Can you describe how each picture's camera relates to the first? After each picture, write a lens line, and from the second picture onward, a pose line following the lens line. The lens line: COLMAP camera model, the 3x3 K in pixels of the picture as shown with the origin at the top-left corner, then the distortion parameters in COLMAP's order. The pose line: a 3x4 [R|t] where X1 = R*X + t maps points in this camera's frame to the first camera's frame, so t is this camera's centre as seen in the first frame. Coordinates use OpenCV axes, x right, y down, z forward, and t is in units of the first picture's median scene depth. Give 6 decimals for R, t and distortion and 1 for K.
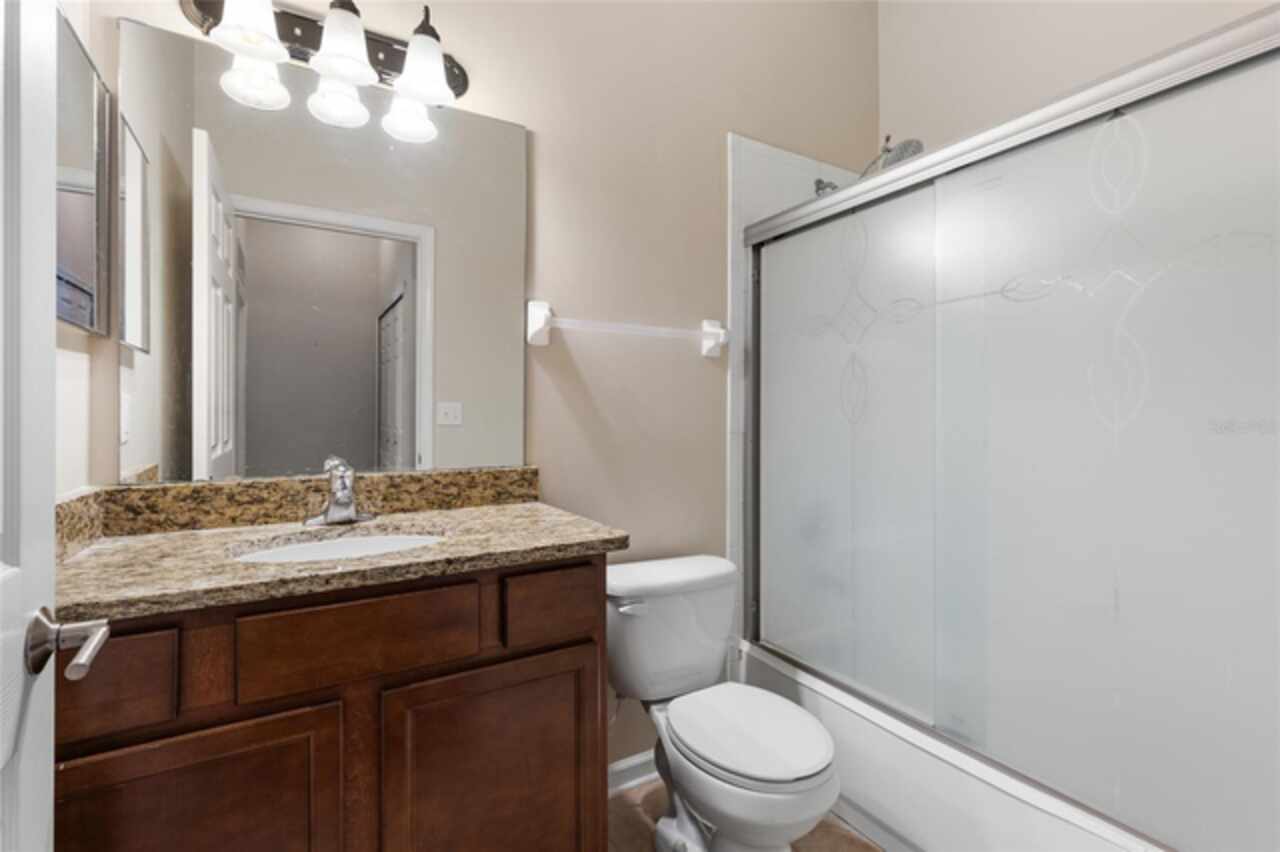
lens RADIAL K [[576.7, 0, 639.3], [0, 576.7, 412.6], [0, 0, 1]] dist [0.000907, 0.000188]
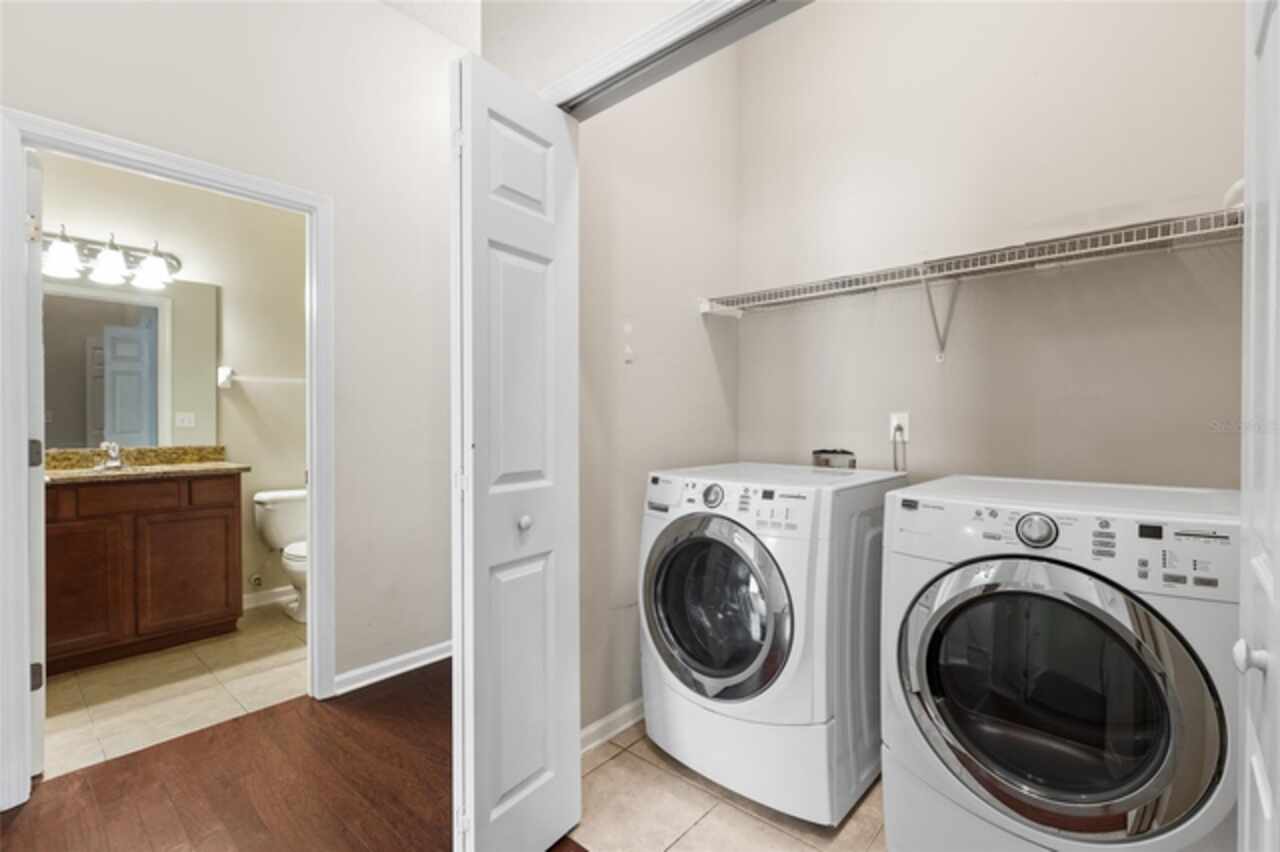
lens RADIAL K [[572.7, 0, 648.4], [0, 572.7, 423.8], [0, 0, 1]] dist [0.002110, 0.000524]
pose [[0.947803, -0.003938, 0.318834, 0.682390], [0.000380, 0.999937, 0.011220, -0.010136], [-0.318858, -0.010513, 0.947744, -1.620510]]
